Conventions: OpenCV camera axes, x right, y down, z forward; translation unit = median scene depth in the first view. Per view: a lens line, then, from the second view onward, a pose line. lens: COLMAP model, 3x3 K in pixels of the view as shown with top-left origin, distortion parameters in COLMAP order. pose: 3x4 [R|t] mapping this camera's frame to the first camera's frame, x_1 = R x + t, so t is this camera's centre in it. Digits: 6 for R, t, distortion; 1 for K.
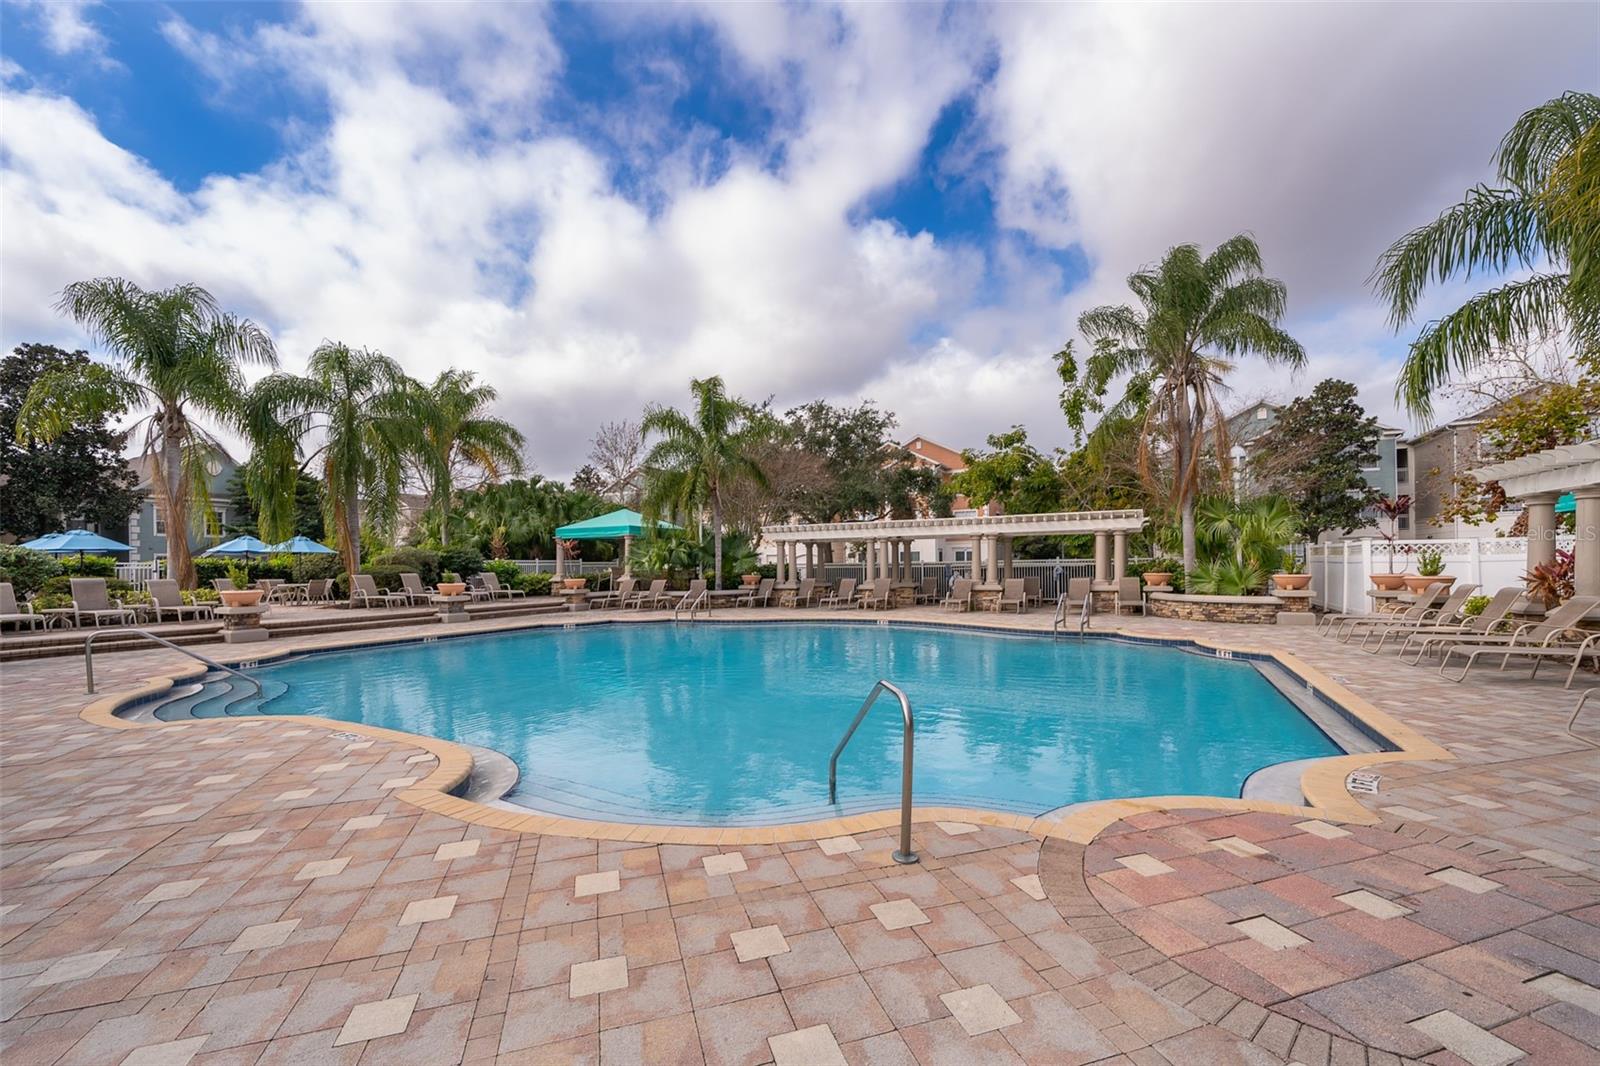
lens RADIAL K [[654.8, 0, 795.6], [0, 654.8, 526.4], [0, 0, 1]] dist [-0.000295, 0.000008]
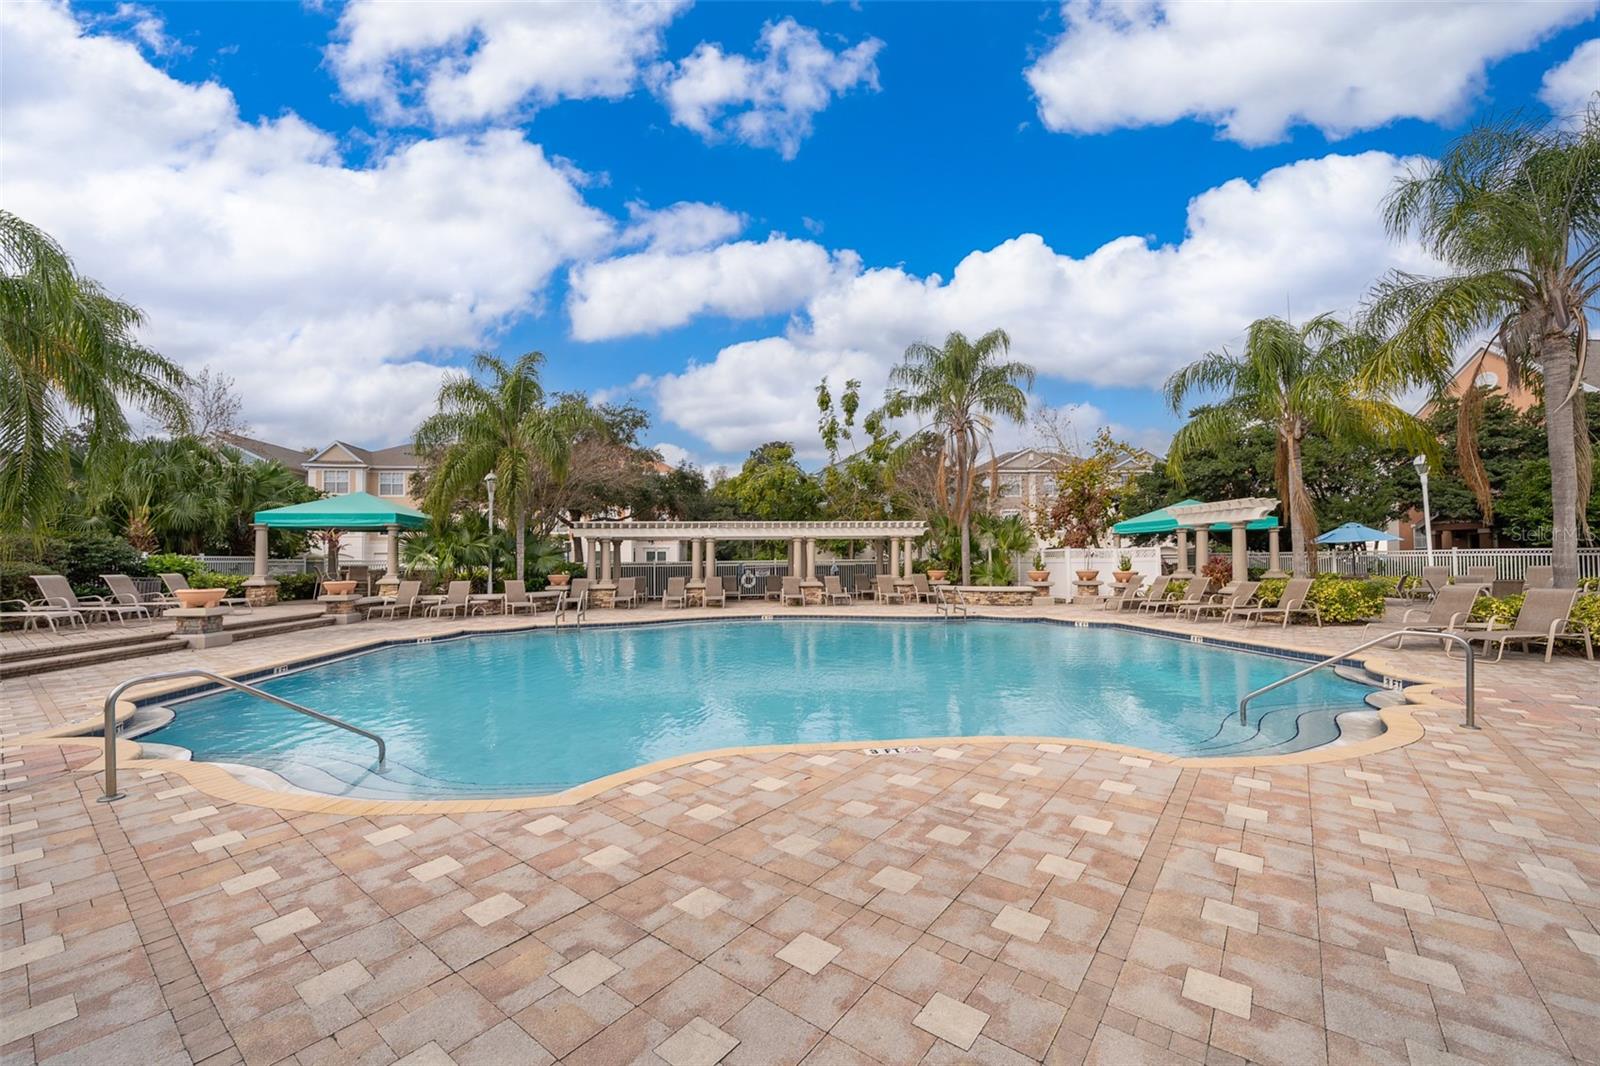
lens RADIAL K [[630.8, 0, 801.7], [0, 630.8, 548.7], [0, 0, 1]] dist [0.001227, 0.000239]
pose [[0.814743, 0.017337, 0.579563, -0.676485], [-0.036493, 0.999104, 0.021413, 0.014540], [-0.578673, -0.038596, 0.814646, 0.194855]]
